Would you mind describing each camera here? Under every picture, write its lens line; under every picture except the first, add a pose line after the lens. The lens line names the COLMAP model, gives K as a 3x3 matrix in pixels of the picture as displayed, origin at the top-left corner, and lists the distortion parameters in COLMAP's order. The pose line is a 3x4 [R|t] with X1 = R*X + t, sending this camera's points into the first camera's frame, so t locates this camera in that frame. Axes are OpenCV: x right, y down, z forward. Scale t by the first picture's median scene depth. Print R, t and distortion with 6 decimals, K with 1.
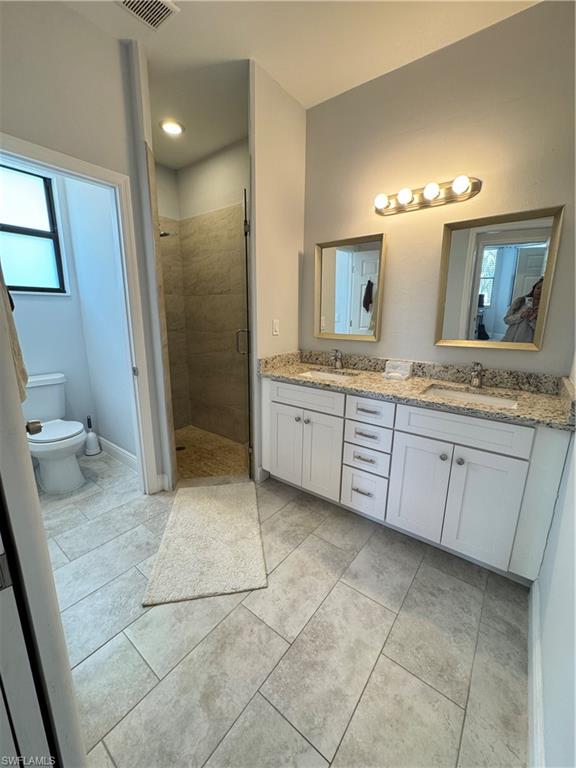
lens RADIAL K [[306.6, 0, 287.2], [0, 306.6, 381.6], [0, 0, 1]] dist [-0.000895, -0.000352]
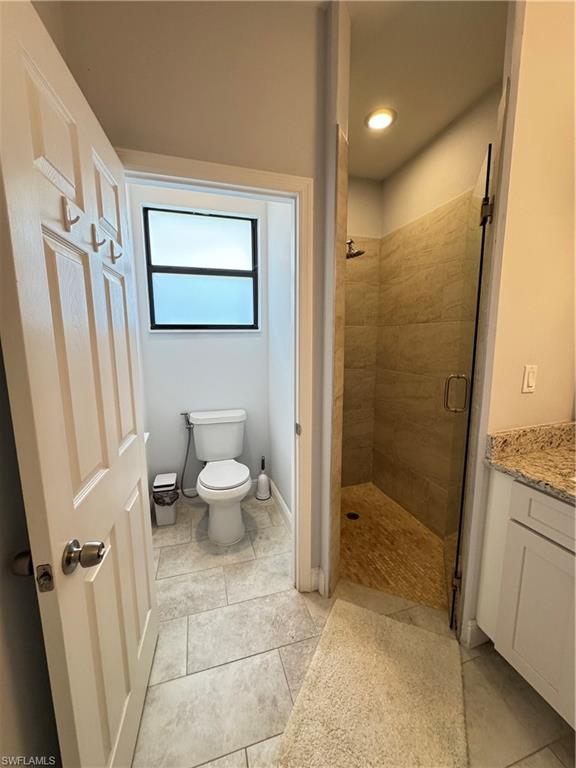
lens RADIAL K [[306.6, 0, 286.5], [0, 306.6, 384.6], [0, 0, 1]] dist [-0.000895, -0.000352]
pose [[0.813831, 0.069549, -0.576925, -0.072290], [-0.113241, 0.992760, -0.040062, -0.093732], [0.569962, 0.097936, 0.815814, 0.297361]]
